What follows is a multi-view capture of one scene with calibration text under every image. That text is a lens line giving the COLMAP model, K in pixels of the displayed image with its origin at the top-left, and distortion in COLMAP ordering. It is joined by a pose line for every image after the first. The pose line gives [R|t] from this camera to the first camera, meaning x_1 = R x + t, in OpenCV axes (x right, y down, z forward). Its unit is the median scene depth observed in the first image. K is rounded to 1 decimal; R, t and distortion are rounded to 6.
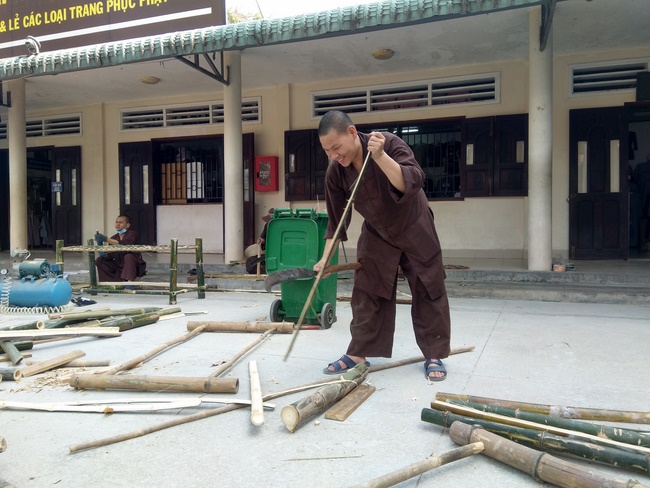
lens RADIAL K [[479.9, 0, 325.0], [0, 479.9, 244.0], [0, 0, 1]] dist [0.092993, -0.110226]
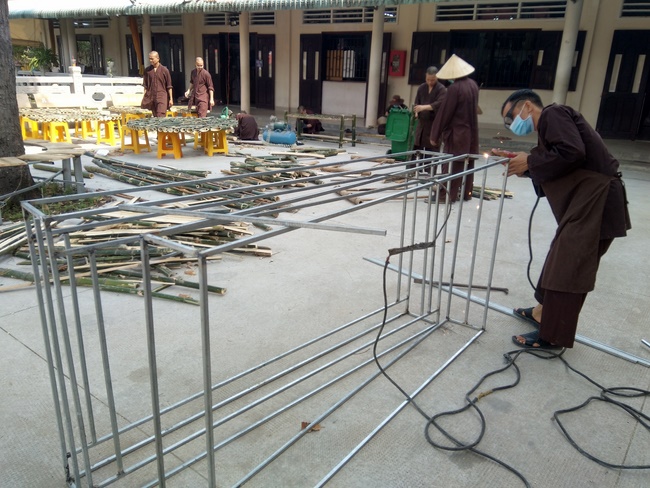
lens RADIAL K [[479.9, 0, 325.0], [0, 479.9, 244.0], [0, 0, 1]] dist [0.092993, -0.110226]
pose [[0.960870, 0.126800, -0.246272, 0.090602], [-0.049134, 0.952996, 0.298973, -0.049082], [0.272606, -0.275174, 0.921936, -0.517640]]
